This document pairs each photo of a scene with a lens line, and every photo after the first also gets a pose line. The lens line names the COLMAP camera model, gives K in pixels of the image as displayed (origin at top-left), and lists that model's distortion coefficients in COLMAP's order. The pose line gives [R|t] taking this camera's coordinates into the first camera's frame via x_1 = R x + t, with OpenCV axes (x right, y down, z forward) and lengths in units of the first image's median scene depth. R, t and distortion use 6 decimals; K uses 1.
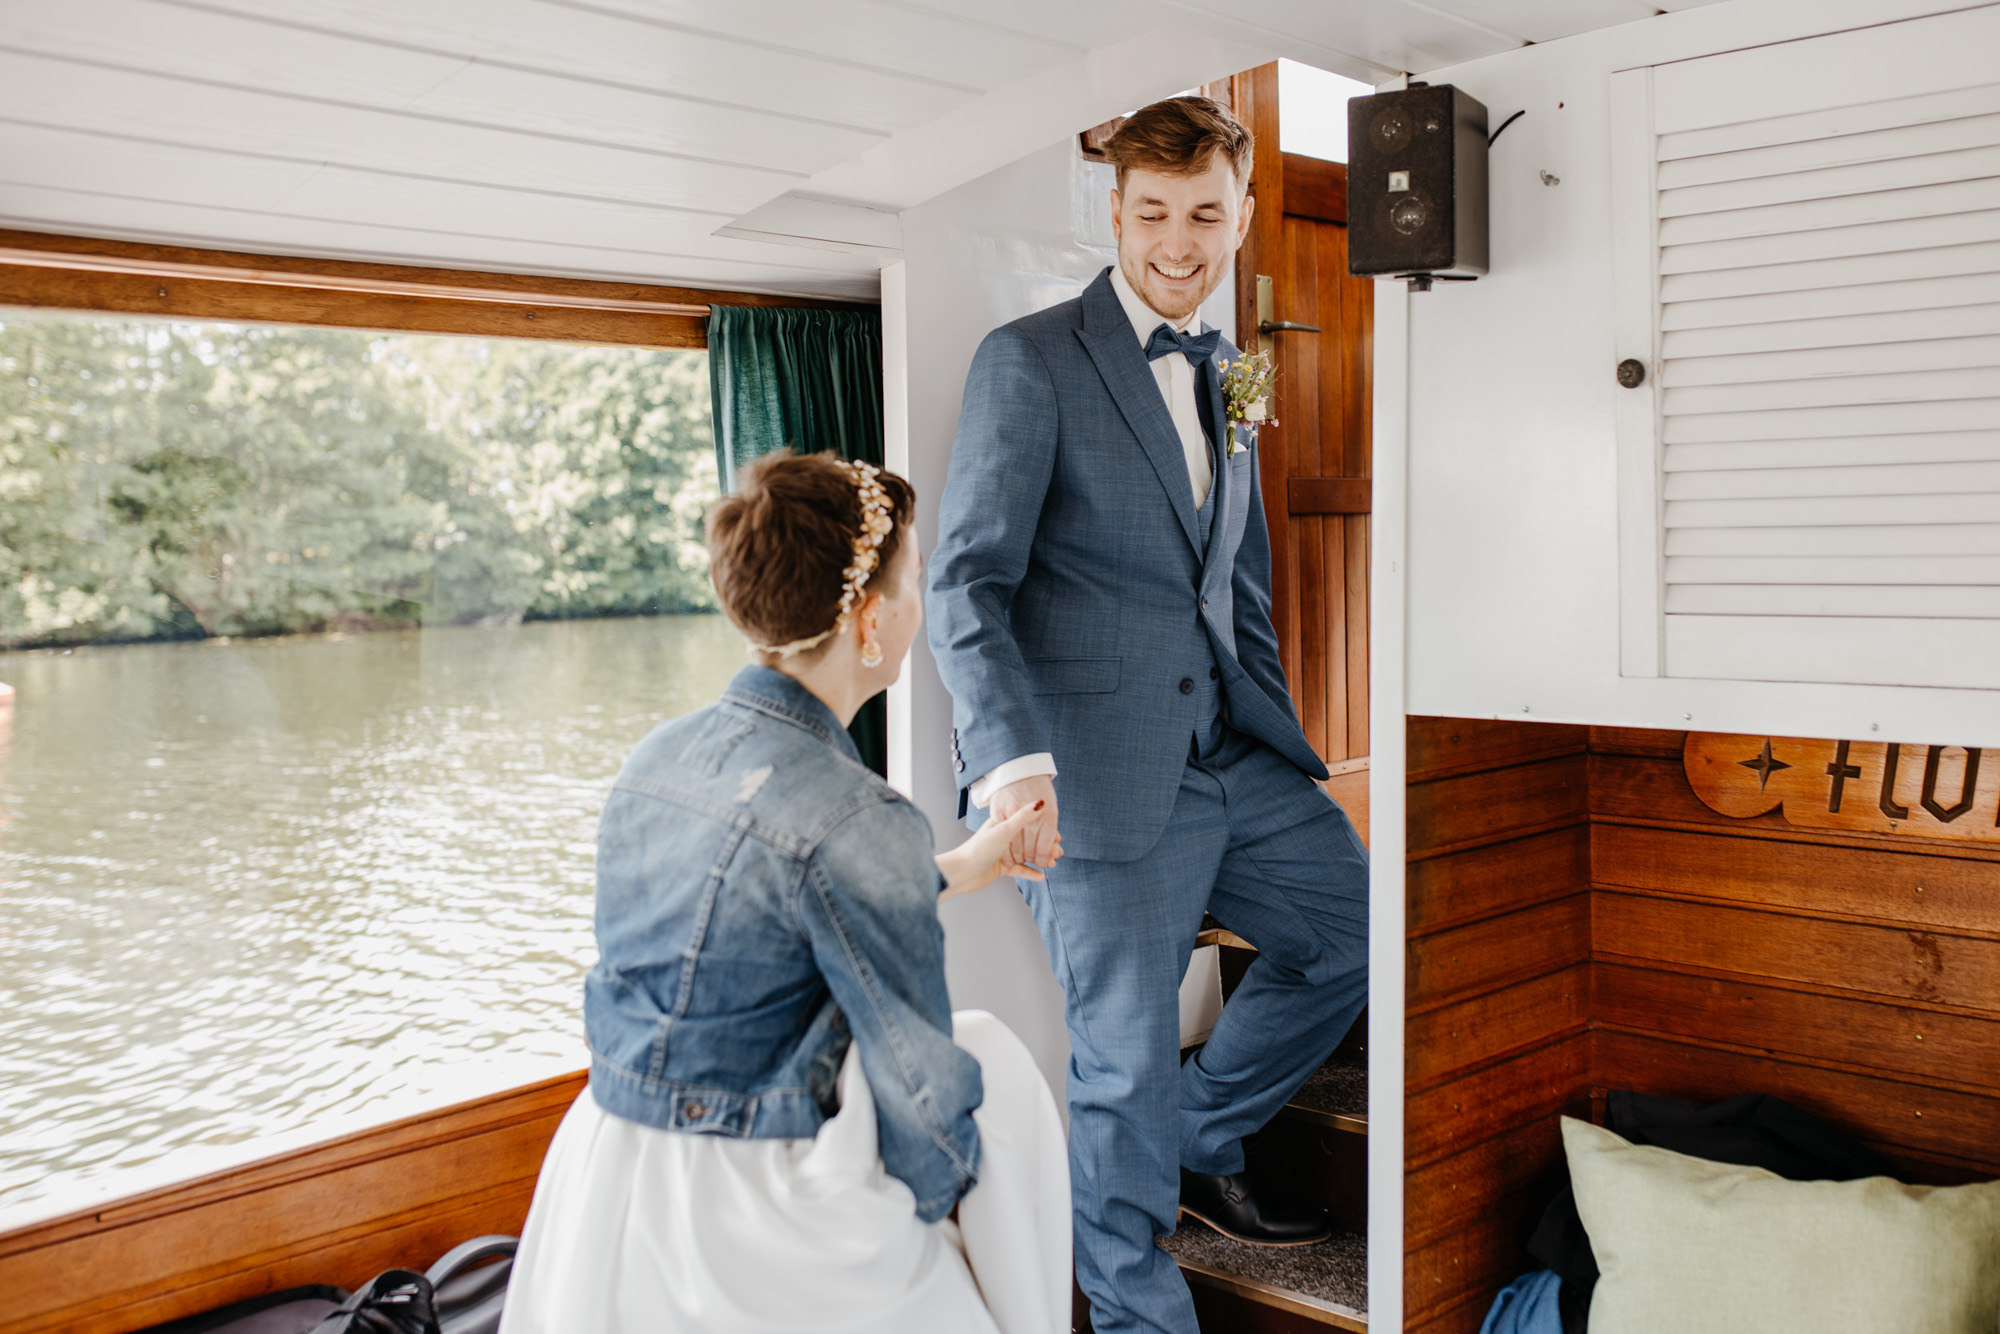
lens RADIAL K [[1963.1, 0, 997.4], [0, 1963.1, 573.4], [0, 0, 1]] dist [-0.029735, 0.000000]
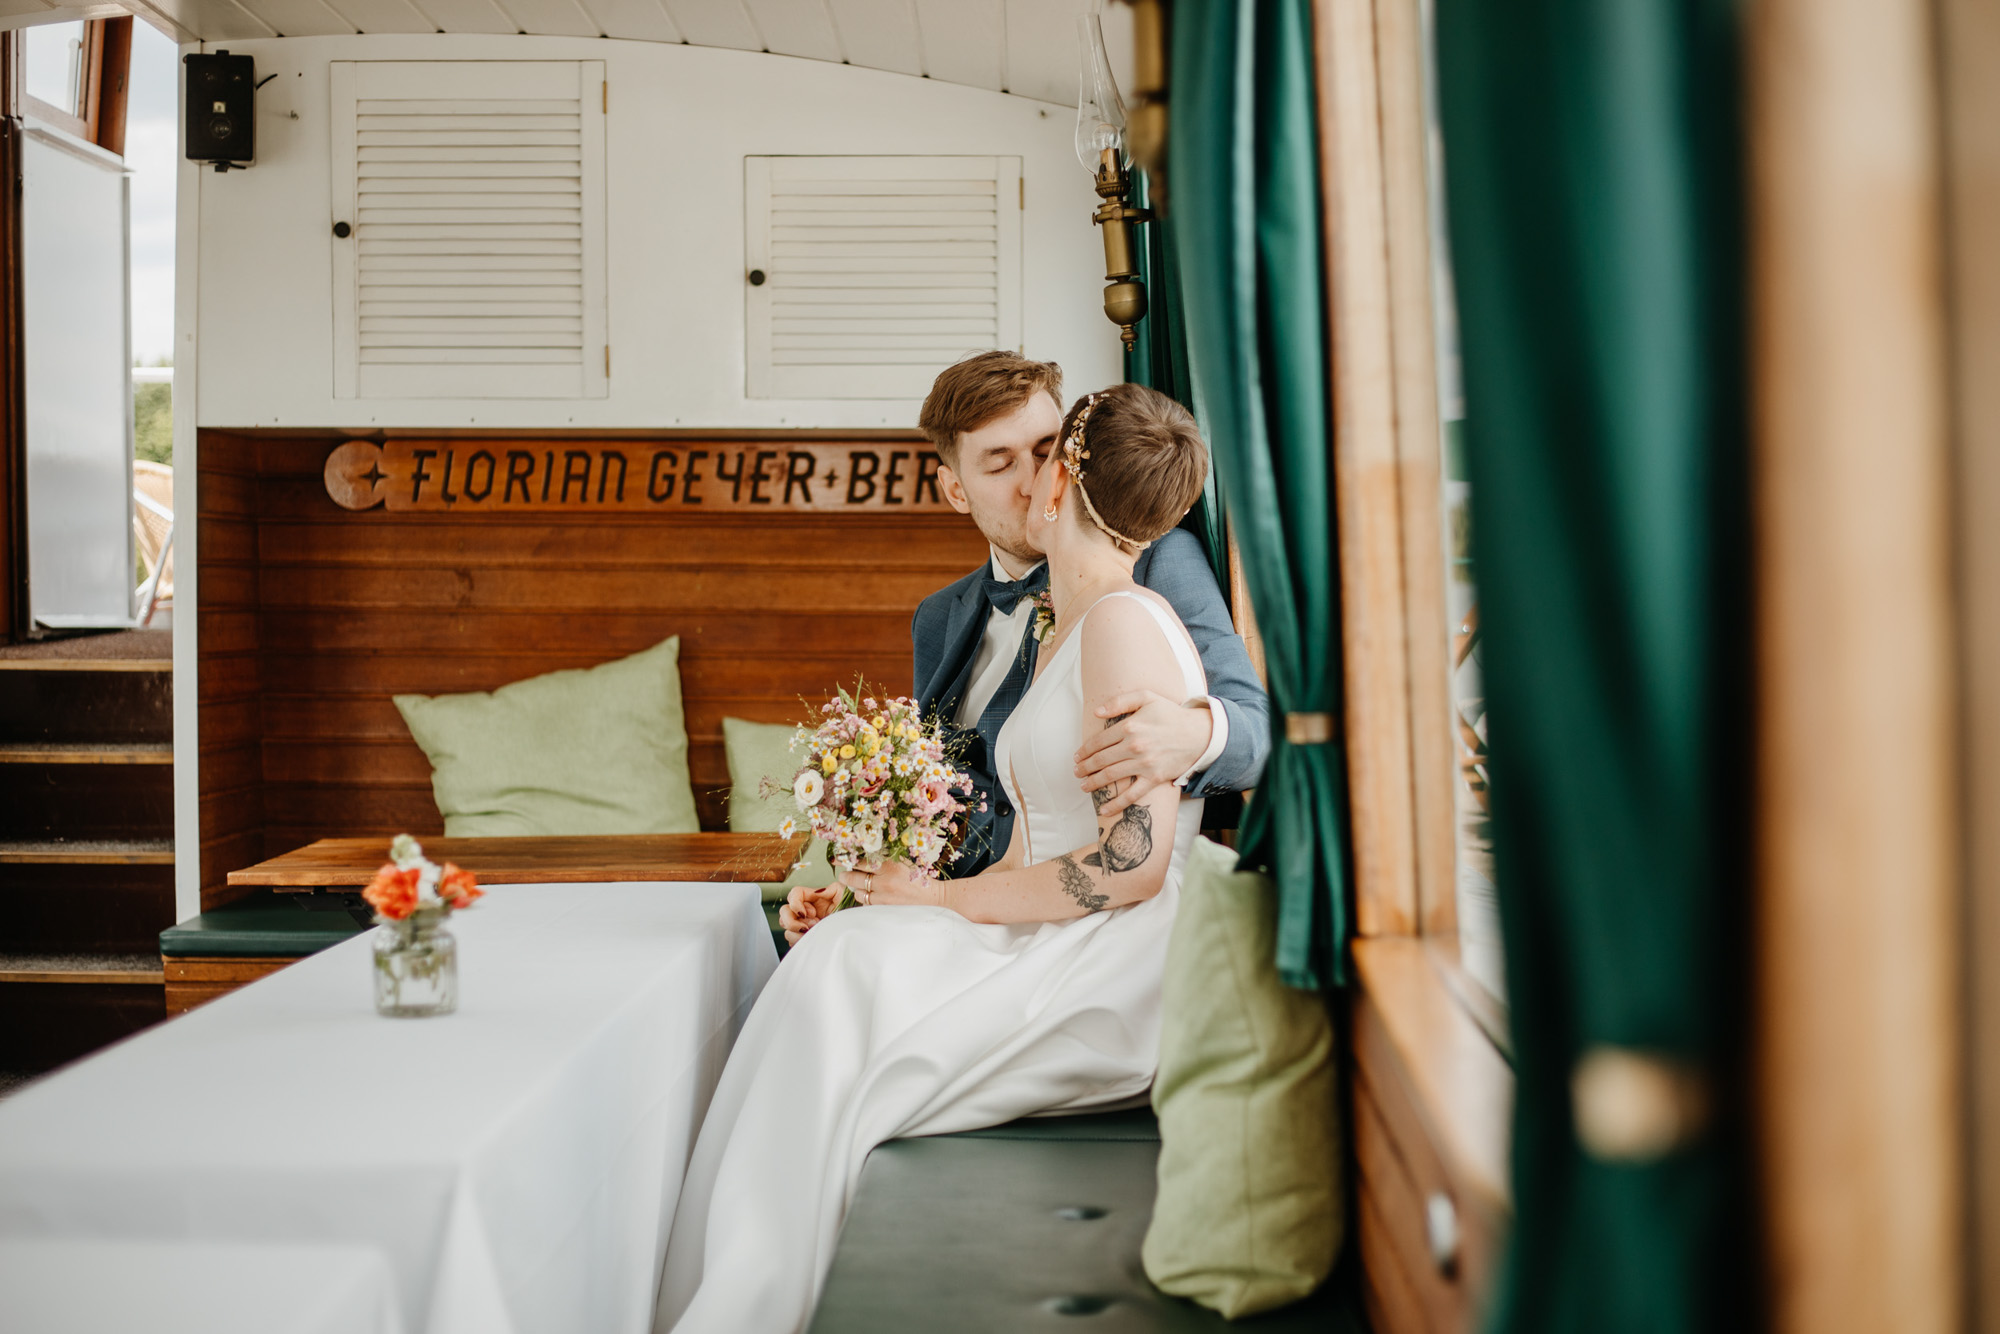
lens RADIAL K [[3032.4, 0, 999.0], [0, 3032.4, 670.5], [0, 0, 1]] dist [0.017136, 0.000000]
pose [[0.729121, -0.005144, 0.684365, -1.048772], [0.001176, 0.999980, 0.006264, 0.261627], [-0.684384, -0.003762, 0.729112, -1.328941]]
